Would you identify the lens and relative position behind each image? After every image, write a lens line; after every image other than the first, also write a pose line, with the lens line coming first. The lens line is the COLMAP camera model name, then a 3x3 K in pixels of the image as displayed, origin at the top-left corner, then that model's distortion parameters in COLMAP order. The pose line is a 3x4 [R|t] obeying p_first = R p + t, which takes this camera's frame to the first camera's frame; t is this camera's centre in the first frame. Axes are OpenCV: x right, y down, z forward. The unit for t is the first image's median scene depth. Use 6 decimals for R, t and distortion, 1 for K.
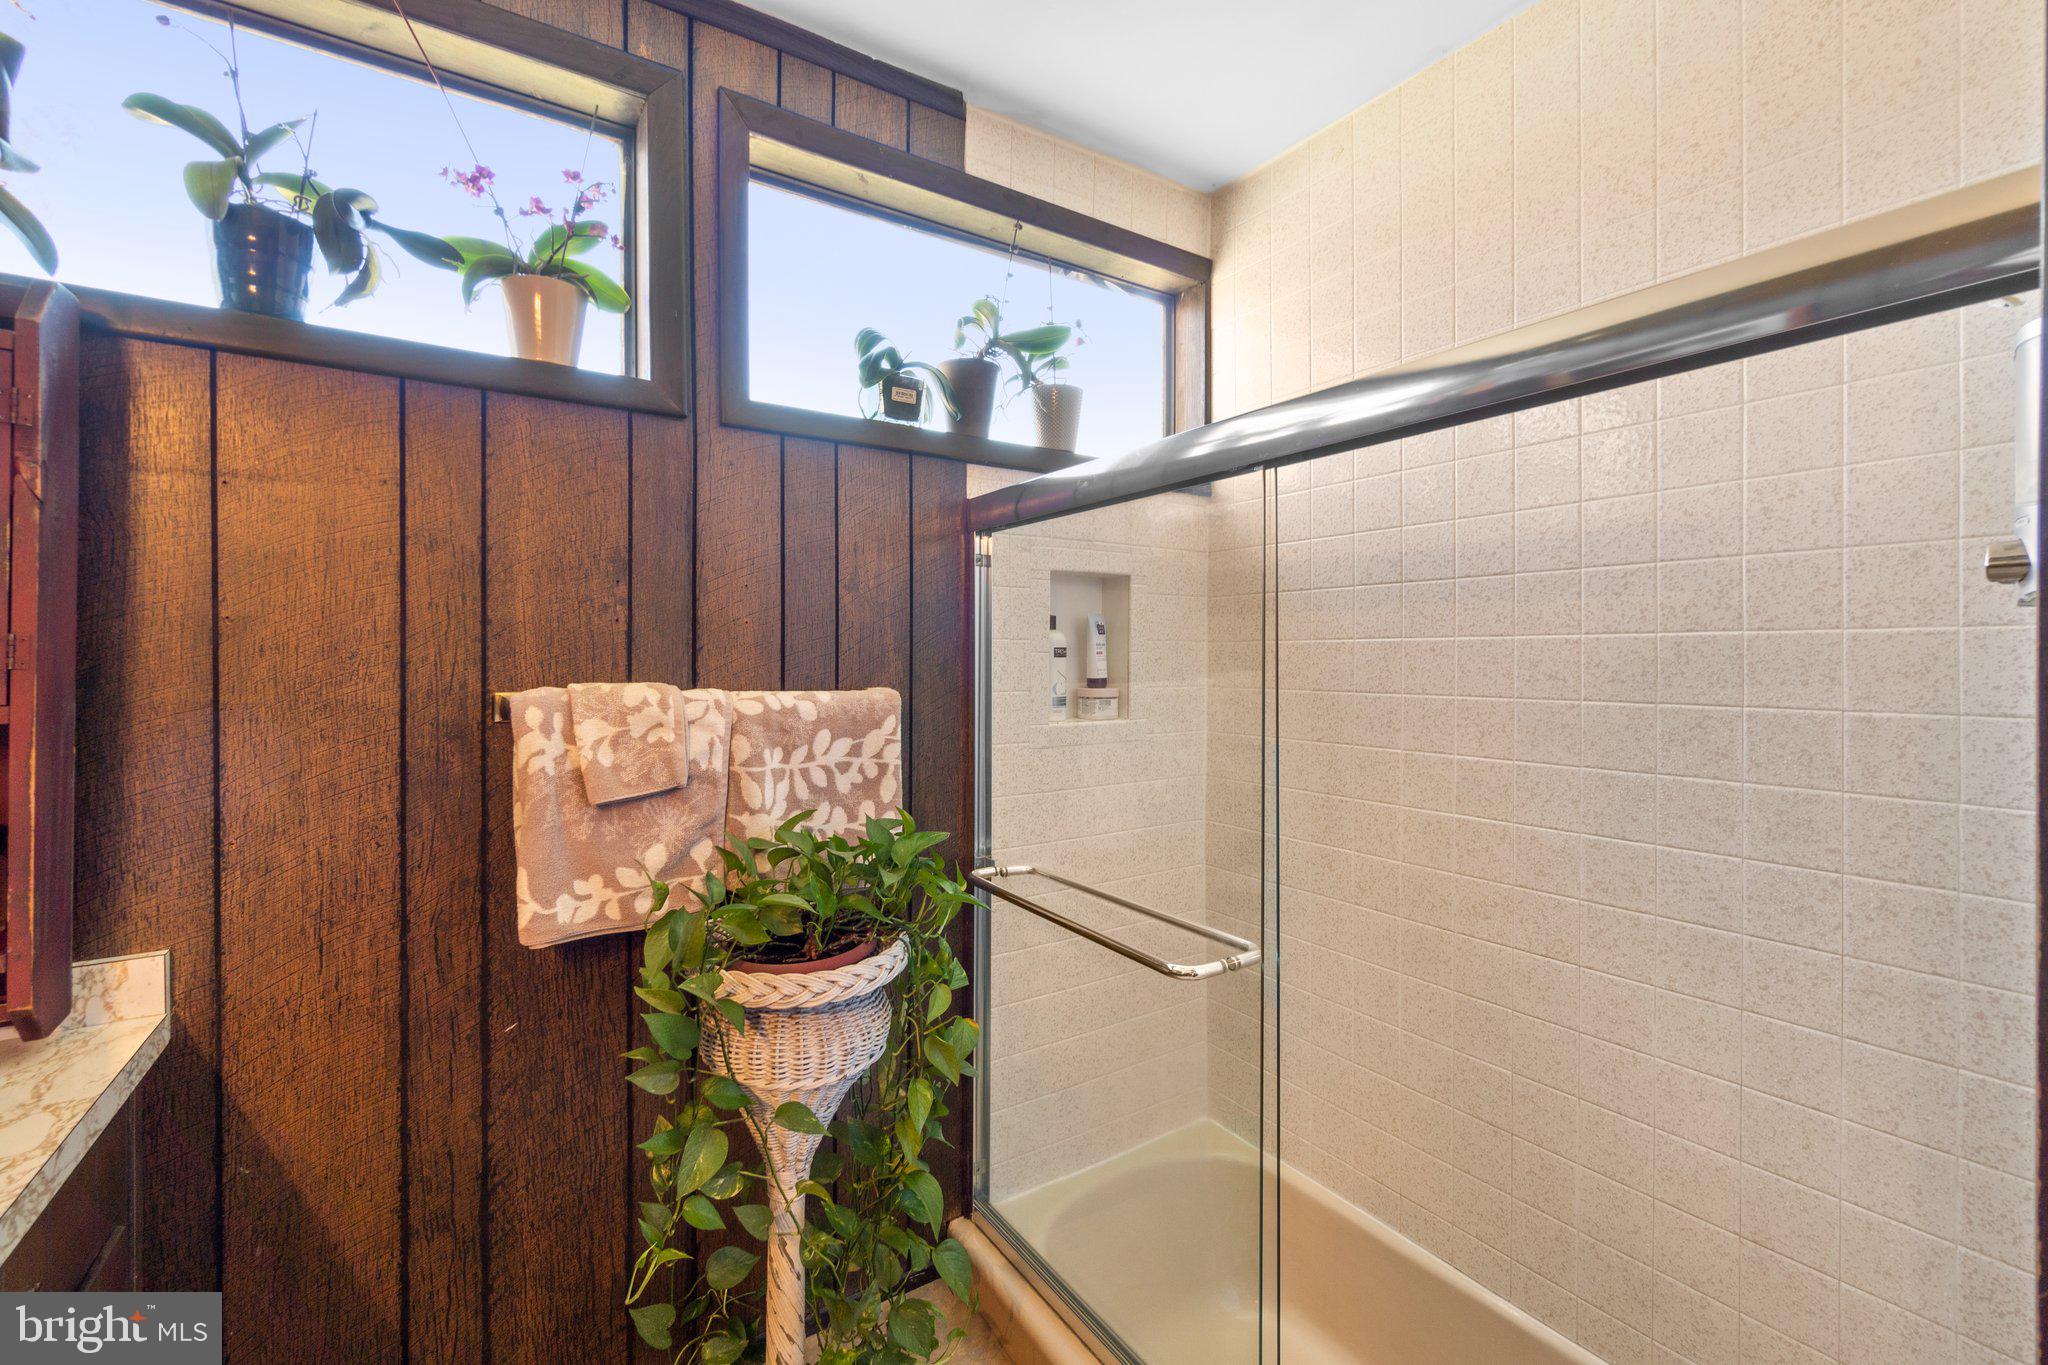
lens RADIAL K [[872.5, 0, 1024.4], [0, 872.5, 664.2], [0, 0, 1]] dist [-0.003626, -0.000842]
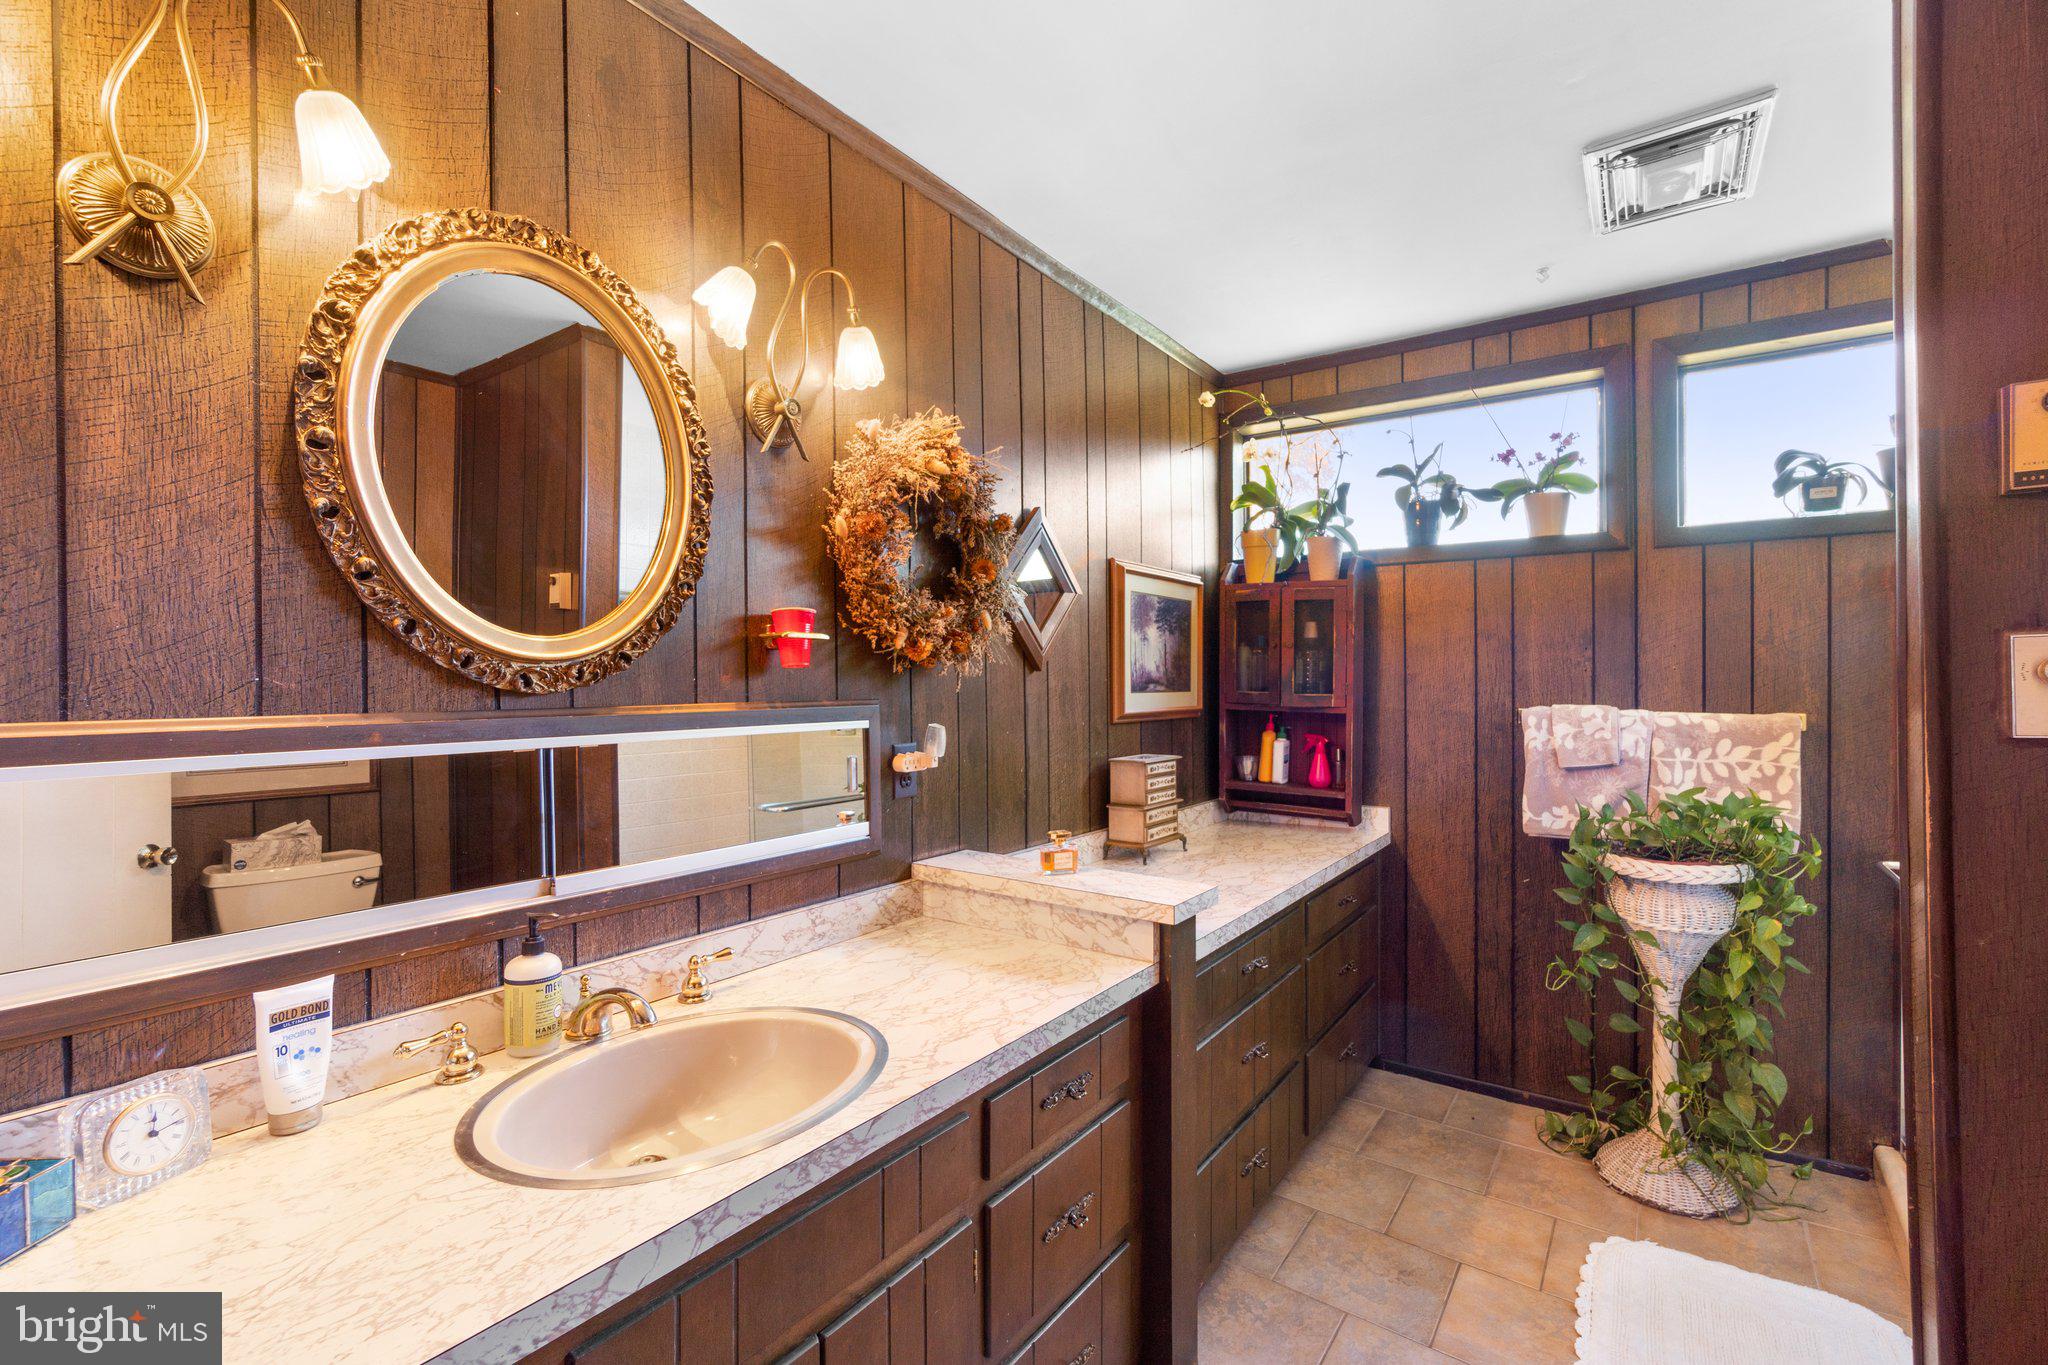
lens RADIAL K [[887.7, 0, 1010.9], [0, 887.7, 675.8], [0, 0, 1]] dist [-0.000946, -0.000072]
pose [[0.363321, -0.011531, -0.931593, 0.850605], [-0.006547, 0.999867, -0.014930, -0.004120], [0.931641, 0.011524, 0.363197, -0.806406]]
